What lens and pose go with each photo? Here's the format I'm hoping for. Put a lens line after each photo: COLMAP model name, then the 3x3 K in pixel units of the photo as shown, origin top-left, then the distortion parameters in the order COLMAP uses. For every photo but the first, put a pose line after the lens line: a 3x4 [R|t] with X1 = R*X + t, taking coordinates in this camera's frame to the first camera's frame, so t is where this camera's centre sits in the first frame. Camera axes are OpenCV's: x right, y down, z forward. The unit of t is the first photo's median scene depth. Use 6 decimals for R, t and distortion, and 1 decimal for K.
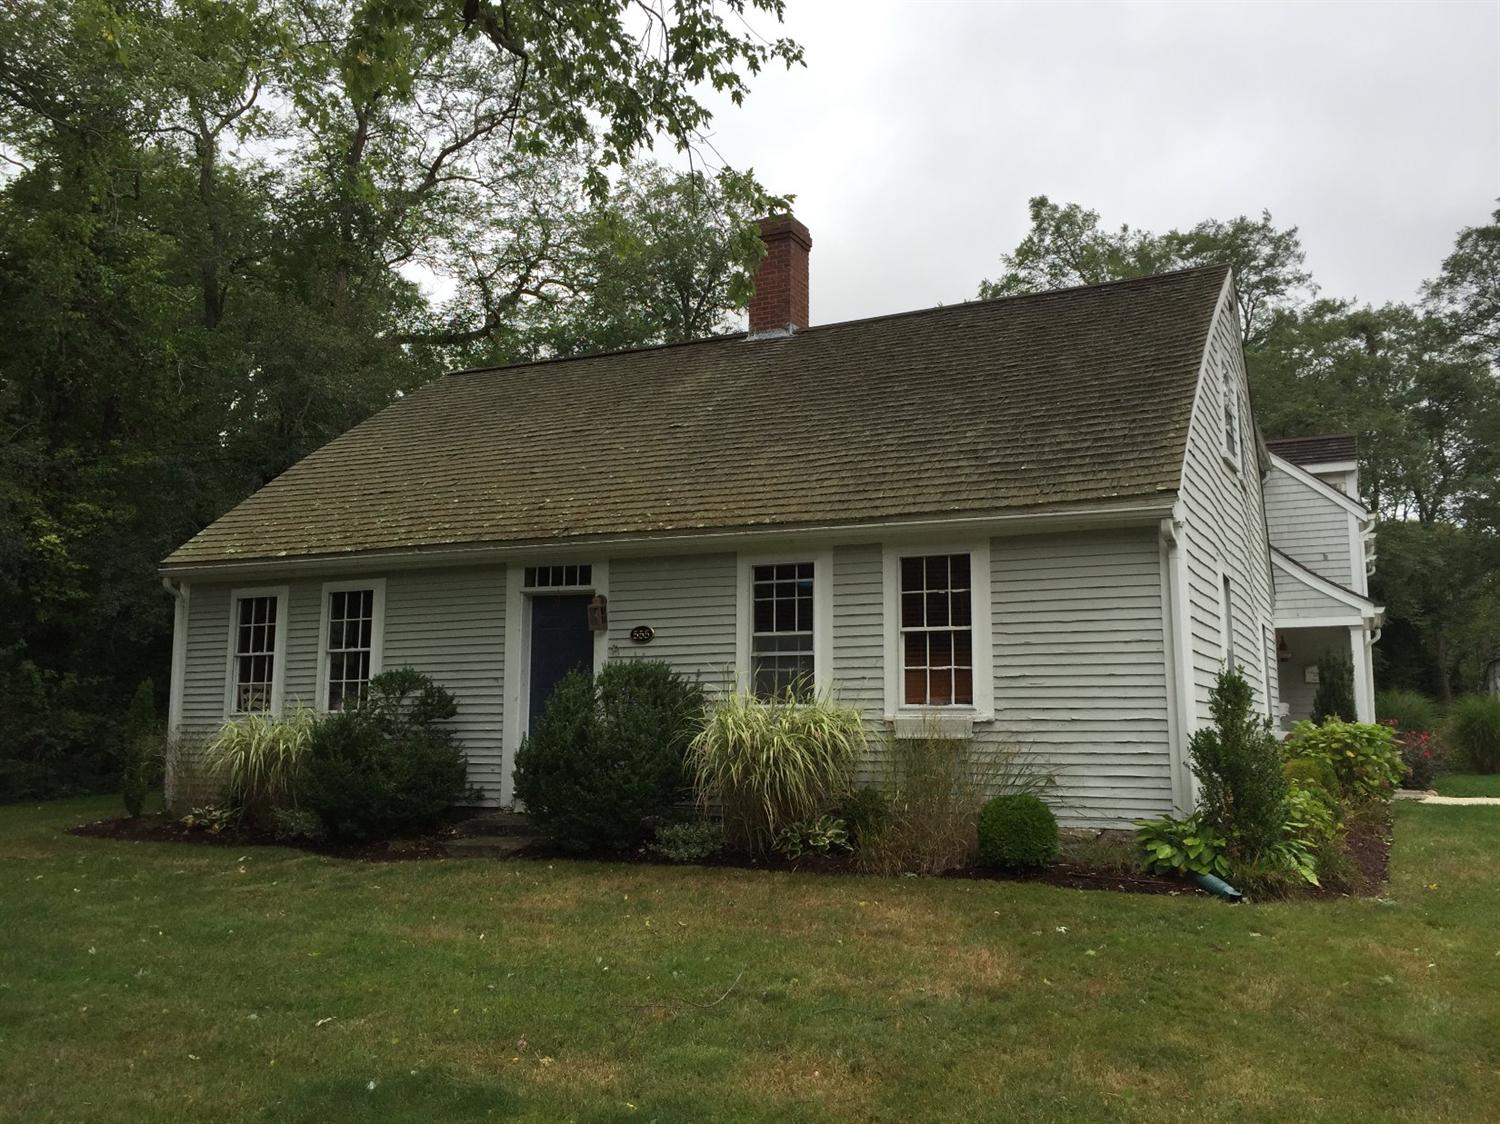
lens RADIAL K [[1288.1, 0, 758.6], [0, 1288.1, 556.5], [0, 0, 1]] dist [-0.015212, -0.011843]
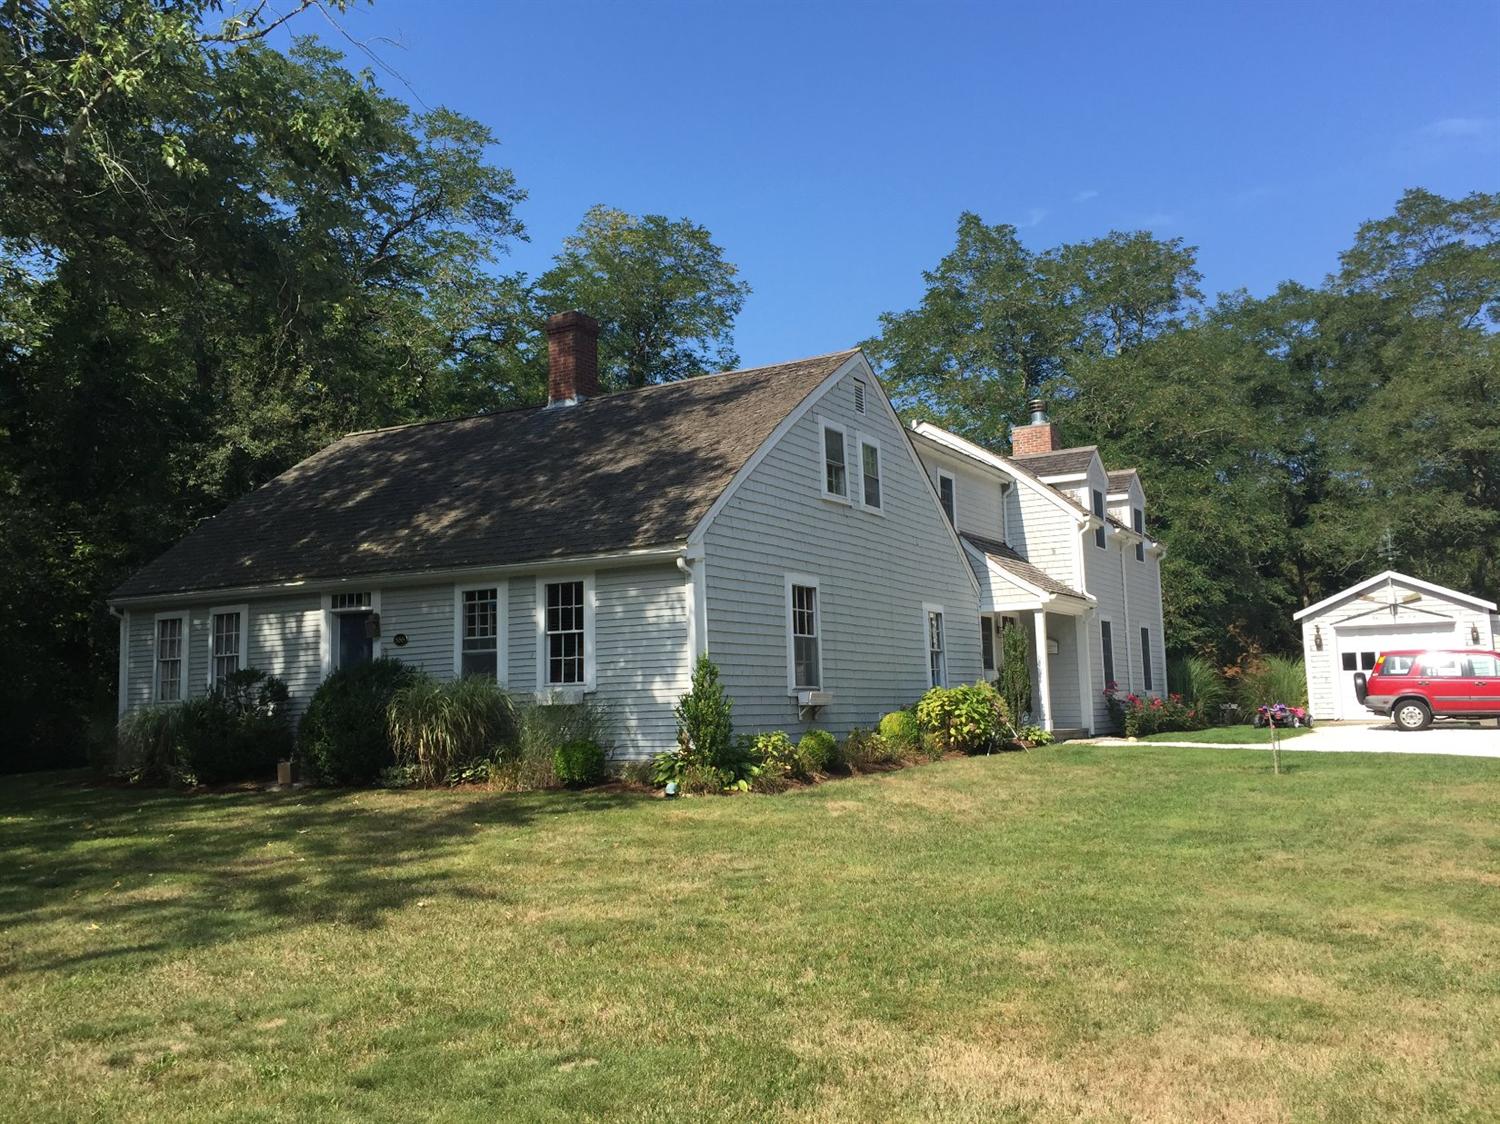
lens RADIAL K [[1288.1, 0, 741.7], [0, 1288.1, 563.4], [0, 0, 1]] dist [-0.015212, -0.011843]
pose [[0.995977, -0.034649, -0.082636, 0.410418], [0.036286, 0.999172, 0.018389, -0.037594], [0.081931, -0.021314, 0.996410, -0.405779]]
